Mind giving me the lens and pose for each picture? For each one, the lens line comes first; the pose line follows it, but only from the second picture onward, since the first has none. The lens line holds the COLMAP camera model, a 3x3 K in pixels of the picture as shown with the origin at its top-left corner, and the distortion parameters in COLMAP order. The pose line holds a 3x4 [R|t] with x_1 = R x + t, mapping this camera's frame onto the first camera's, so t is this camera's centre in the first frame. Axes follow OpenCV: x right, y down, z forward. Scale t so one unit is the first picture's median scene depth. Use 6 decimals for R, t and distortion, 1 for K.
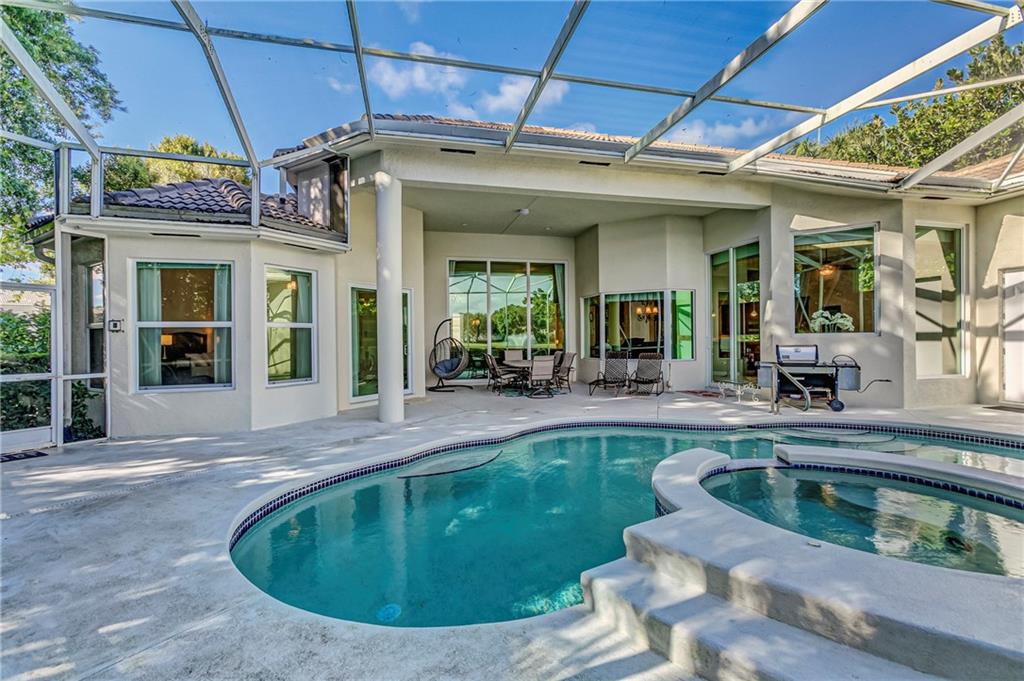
lens RADIAL K [[448.1, 0, 506.2], [0, 448.1, 341.1], [0, 0, 1]] dist [-0.000446, 0.006618]
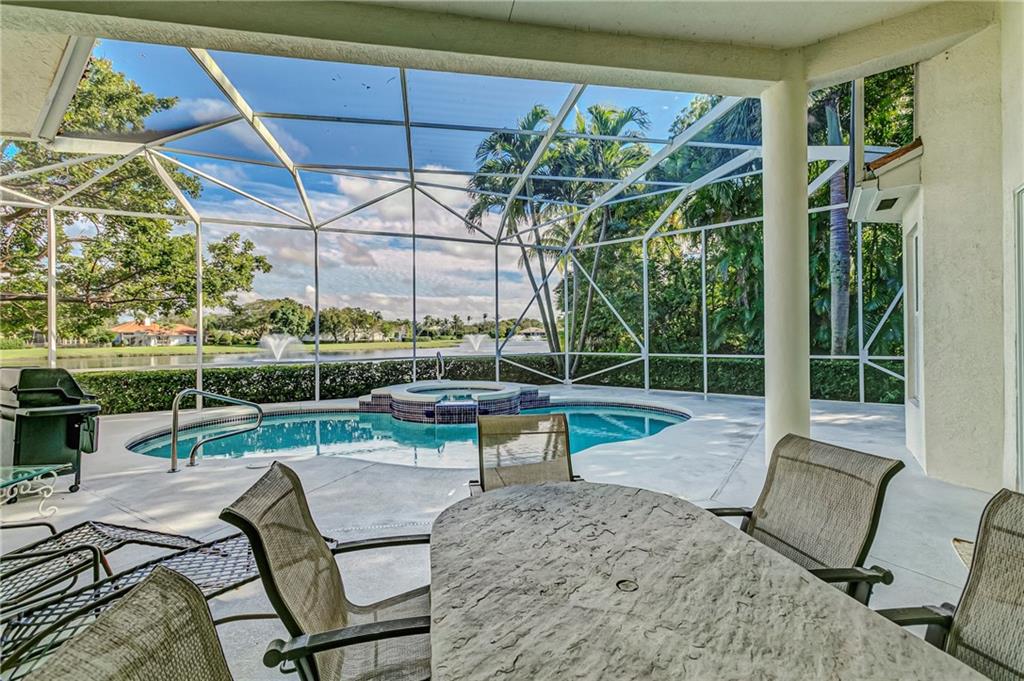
lens RADIAL K [[479.4, 0, 508.7], [0, 479.4, 337.0], [0, 0, 1]] dist [-0.052493, 0.056446]
pose [[-0.998315, 0.022754, 0.053389, 0.096740], [0.023331, 0.999676, 0.010210, -0.020944], [-0.053139, 0.011439, -0.998522, 1.699182]]
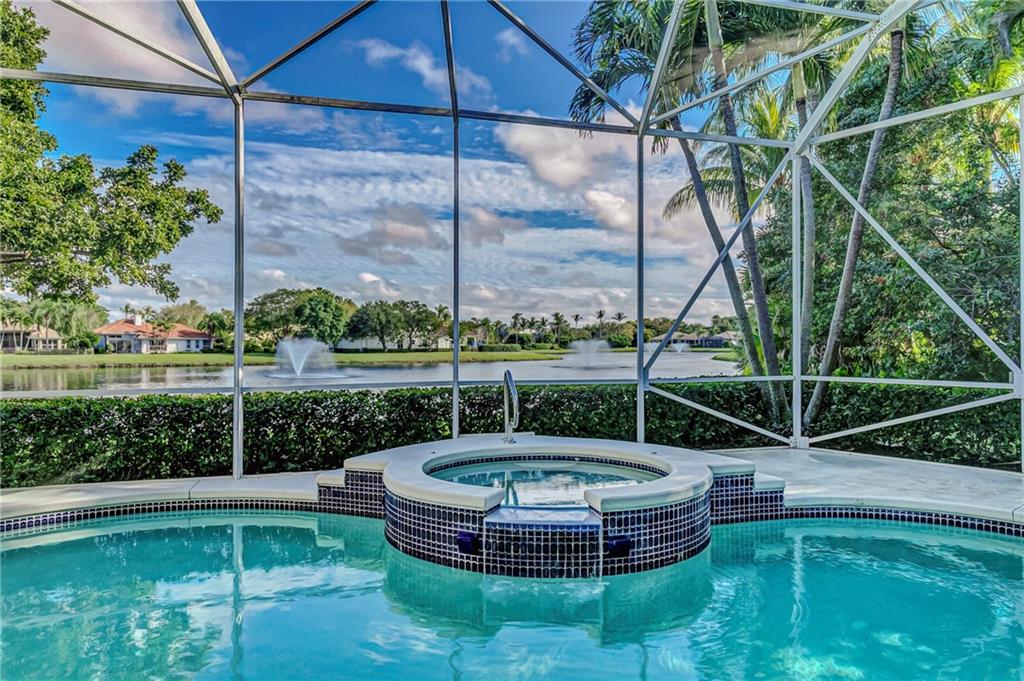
lens RADIAL K [[698.0, 0, 505.0], [0, 698.0, 340.9], [0, 0, 1]] dist [0.000612, 0.036248]
pose [[-0.971419, 0.014695, 0.236915, 0.172511], [0.015126, 0.999886, 0.000001, -0.006017], [-0.236888, 0.003585, -0.971530, 1.149470]]
